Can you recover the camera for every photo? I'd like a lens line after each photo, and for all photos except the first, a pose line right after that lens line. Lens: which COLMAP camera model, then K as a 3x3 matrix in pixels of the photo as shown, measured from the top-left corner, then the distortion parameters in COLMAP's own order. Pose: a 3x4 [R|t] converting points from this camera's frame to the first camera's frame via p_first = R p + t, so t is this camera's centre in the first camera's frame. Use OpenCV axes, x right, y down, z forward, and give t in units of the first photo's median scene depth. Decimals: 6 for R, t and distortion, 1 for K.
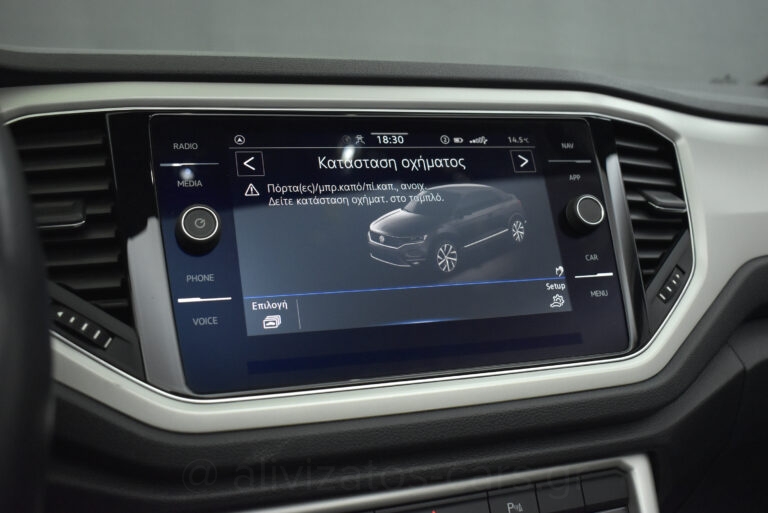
lens RADIAL K [[804.8, 0, 383.2], [0, 804.8, 255.5], [0, 0, 1]] dist [-0.081454, 0.000000]
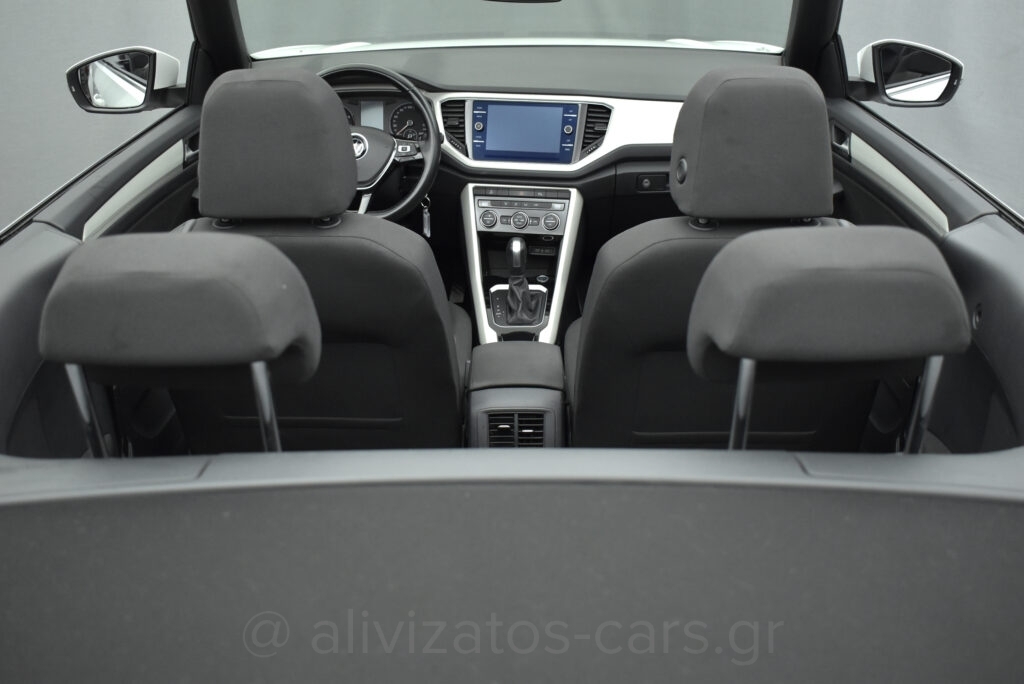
lens RADIAL K [[1016.0, 0, 513.8], [0, 1016.0, 338.9], [0, 0, 1]] dist [-0.070333, 0.000000]
pose [[0.884040, 0.215687, -0.414671, 2.485163], [-0.058612, 0.931318, 0.359460, -0.941327], [0.463721, -0.293473, 0.835964, -3.959772]]
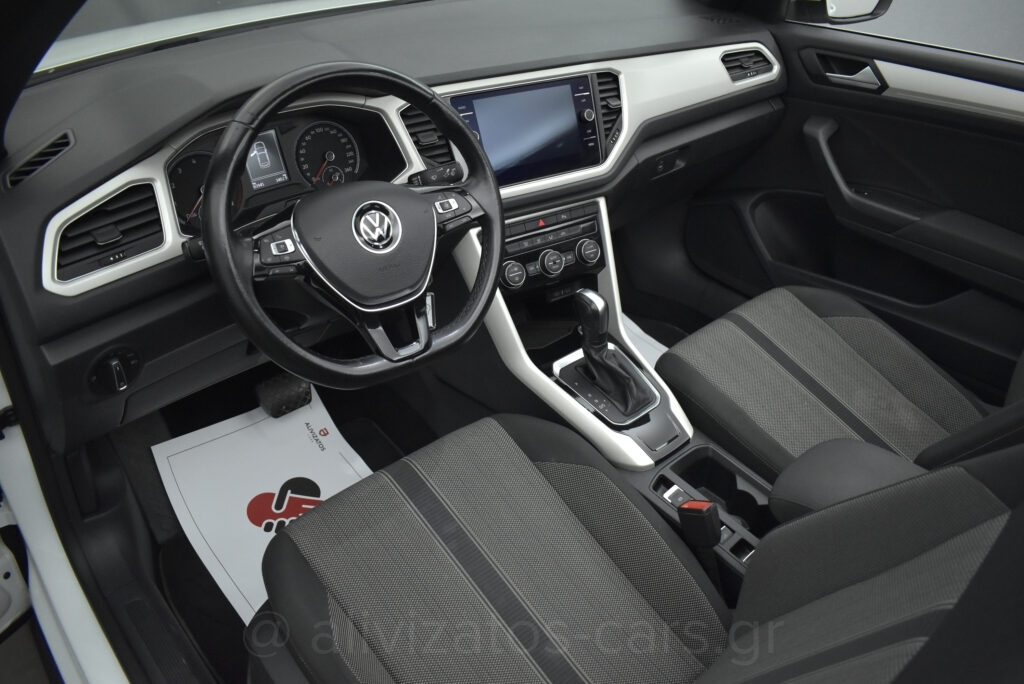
lens RADIAL K [[789.5, 0, 507.3], [0, 789.5, 339.1], [0, 0, 1]] dist [-0.097211, 0.013192]
pose [[0.972208, -0.106903, 0.208286, -0.705199], [0.000285, 0.890202, 0.455566, -0.627139], [-0.234118, -0.442846, 0.865492, -1.733953]]
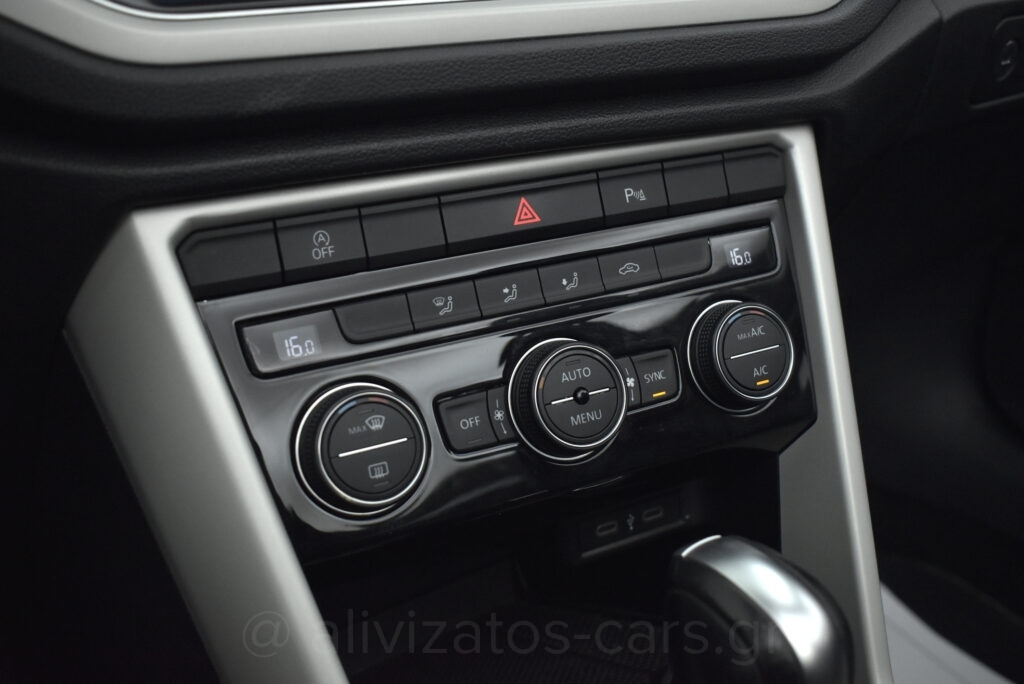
lens RADIAL K [[1073.1, 0, 512.7], [0, 1073.1, 345.7], [0, 0, 1]] dist [-0.081454, 0.000000]
pose [[0.990602, -0.047492, 0.128263, -0.064179], [0.004111, 0.947695, 0.319152, 0.133795], [-0.136711, -0.315626, 0.938984, 0.085274]]
